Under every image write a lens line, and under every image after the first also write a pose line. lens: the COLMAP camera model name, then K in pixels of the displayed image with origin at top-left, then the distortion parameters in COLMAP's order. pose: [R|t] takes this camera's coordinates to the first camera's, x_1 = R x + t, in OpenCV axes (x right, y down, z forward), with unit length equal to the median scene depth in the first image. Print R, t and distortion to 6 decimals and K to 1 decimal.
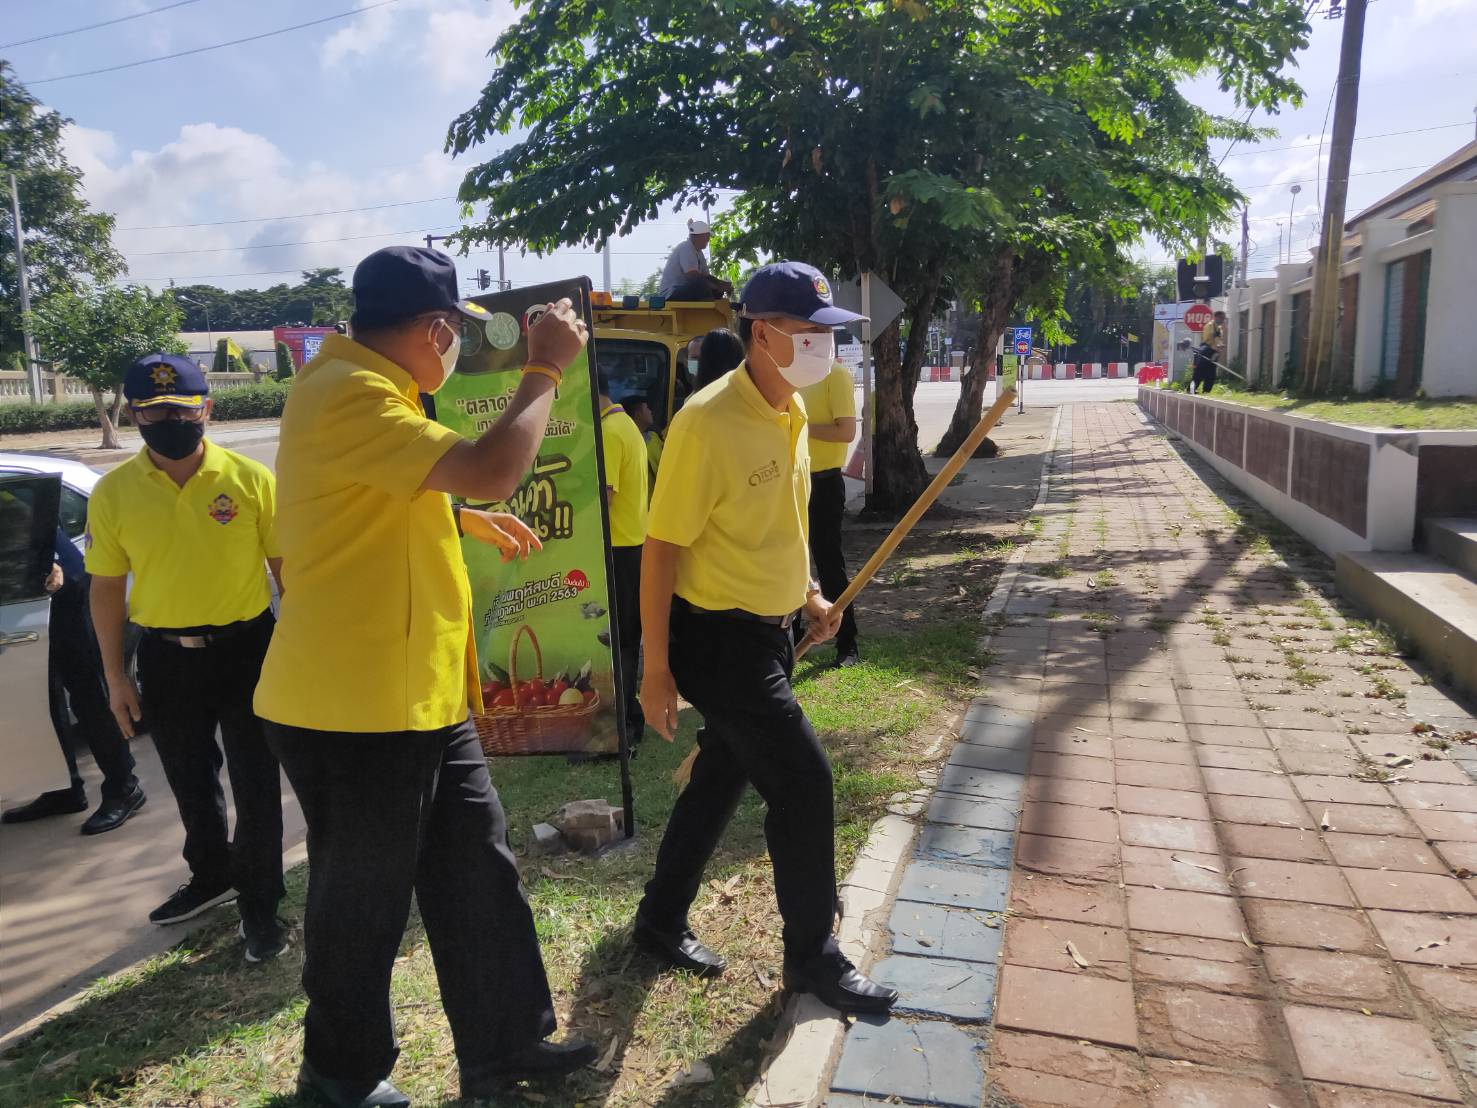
lens RADIAL K [[1146.4, 0, 738.3], [0, 1146.4, 557.8], [0, 0, 1]] dist [0.052043, -0.031591]
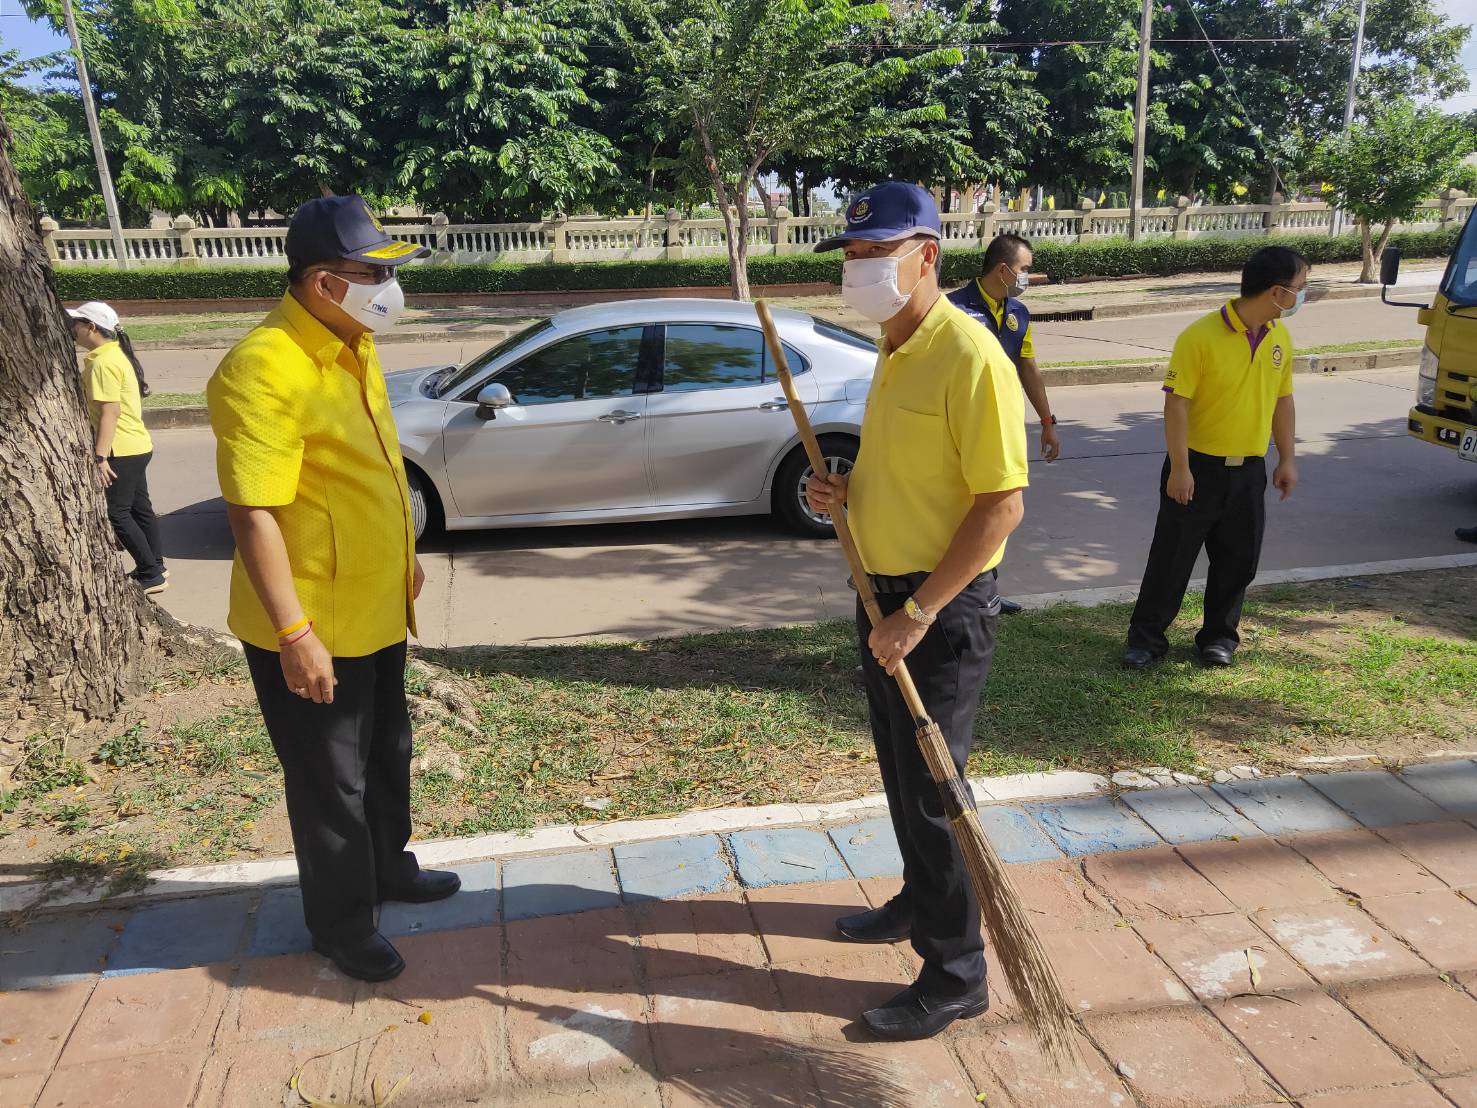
lens RADIAL K [[1134.7, 0, 729.2], [0, 1134.7, 546.9], [0, 0, 1]] dist [0.061361, -0.045383]
pose [[0.468480, 0.243010, -0.849396, 0.237860], [-0.120627, 0.970017, 0.210988, -0.038451], [0.875200, 0.003616, 0.483747, 0.089339]]
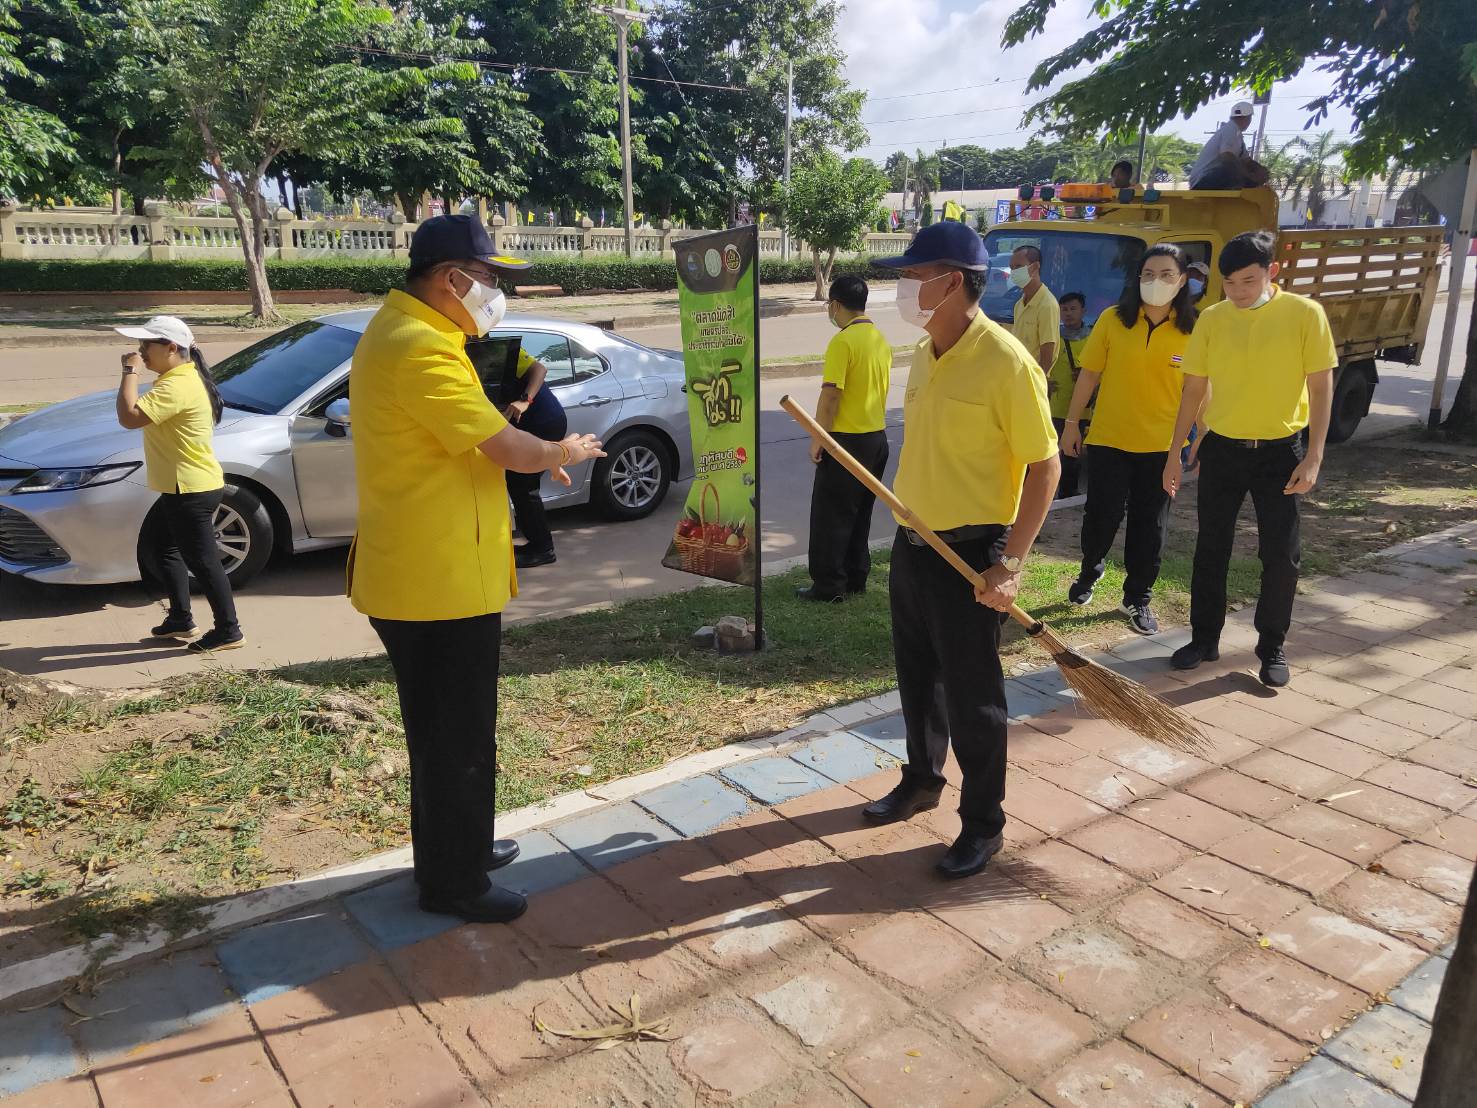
lens RADIAL K [[1106.3, 0, 743.4], [0, 1106.3, 556.3], [0, 0, 1]] dist [0.062936, -0.038702]
pose [[0.813382, 0.186092, -0.551162, 0.187246], [-0.115385, 0.980238, 0.160682, -0.022847], [0.570172, -0.067100, 0.818781, -0.020180]]
